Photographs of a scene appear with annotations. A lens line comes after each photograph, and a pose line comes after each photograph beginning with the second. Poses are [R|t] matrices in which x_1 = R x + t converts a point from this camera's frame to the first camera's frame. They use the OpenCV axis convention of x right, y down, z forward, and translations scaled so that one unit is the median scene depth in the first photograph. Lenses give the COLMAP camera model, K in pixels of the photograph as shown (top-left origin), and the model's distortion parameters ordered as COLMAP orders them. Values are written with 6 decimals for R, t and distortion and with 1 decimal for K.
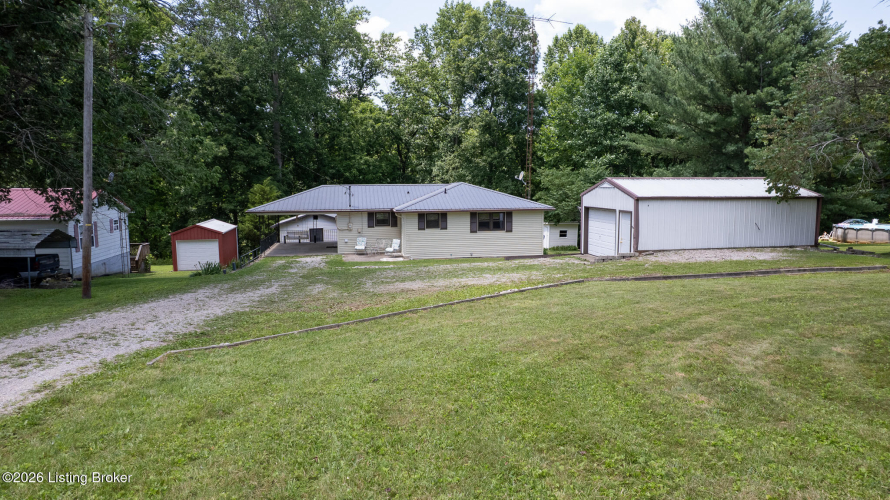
lens RADIAL K [[555.4, 0, 445.0], [0, 555.4, 250.0], [0, 0, 1]] dist [-0.073061, 0.000626]
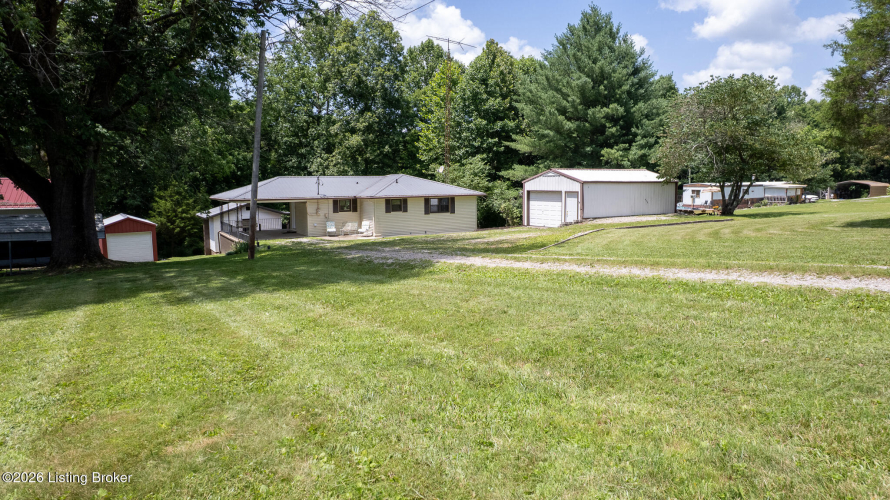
lens RADIAL K [[569.2, 0, 445.0], [0, 569.2, 250.0], [0, 0, 1]] dist [-0.079543, 0.069377]
pose [[0.925324, -0.042688, 0.376768, -0.341855], [0.044427, 0.999004, 0.004077, 0.038324], [-0.376567, 0.012966, 0.926299, -0.163881]]
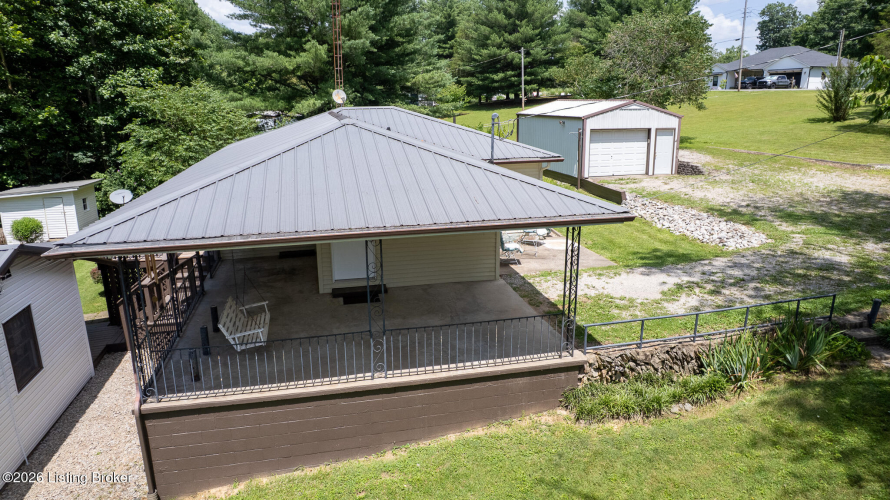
lens RADIAL K [[555.4, 0, 445.0], [0, 555.4, 250.0], [0, 0, 1]] dist [-0.073061, 0.000626]
pose [[-0.081169, -0.247388, 0.965511, -0.531862], [0.132974, 0.957359, 0.256479, -0.116024], [-0.987790, 0.149206, -0.044812, 0.964616]]
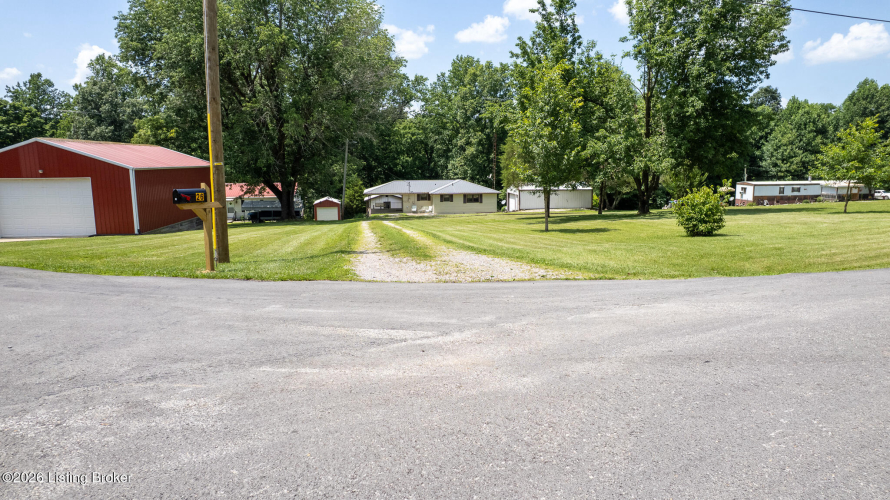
lens RADIAL K [[569.2, 0, 445.0], [0, 569.2, 250.0], [0, 0, 1]] dist [-0.079543, 0.069377]
pose [[0.999481, 0.008625, -0.031046, 0.038736], [-0.007373, 0.999164, 0.040202, 0.056109], [0.031367, -0.039953, 0.998709, -1.140403]]
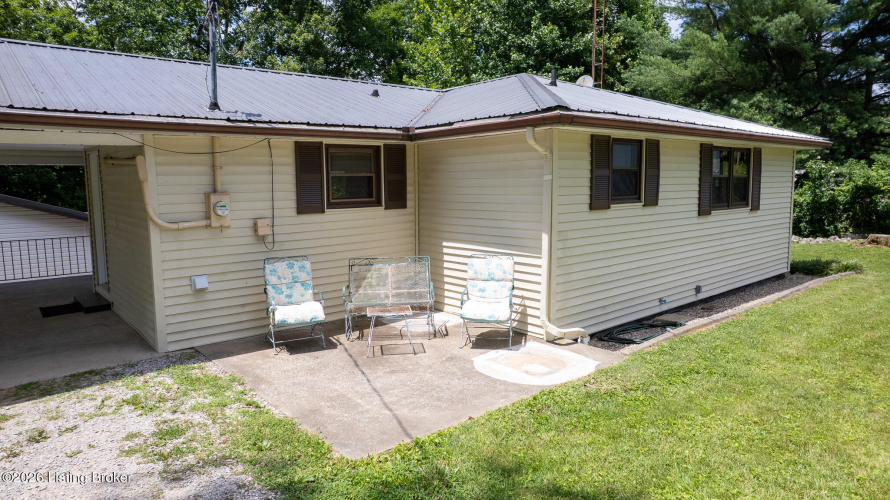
lens RADIAL K [[569.2, 0, 445.0], [0, 569.2, 250.0], [0, 0, 1]] dist [-0.079543, 0.069377]
pose [[0.845690, -0.062594, 0.529992, -0.191390], [0.067979, 0.997643, 0.009353, -0.022716], [-0.529328, 0.028119, 0.847951, 0.721361]]
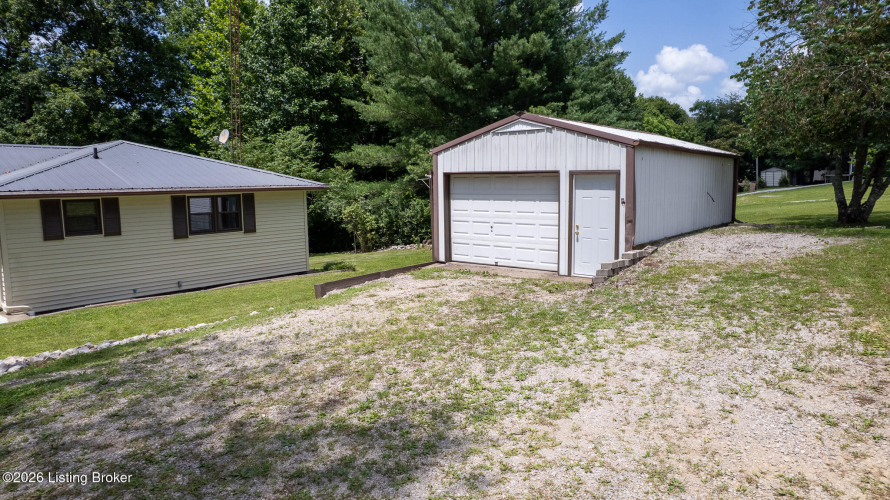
lens RADIAL K [[571.8, 0, 445.4], [0, 571.8, 223.2], [0, 0, 1]] dist [0.002832, 0.000778]
pose [[0.749731, -0.045749, 0.660159, -0.088229], [0.081528, 0.996393, -0.023539, -0.012930], [-0.656701, 0.071470, 0.750757, 0.418611]]
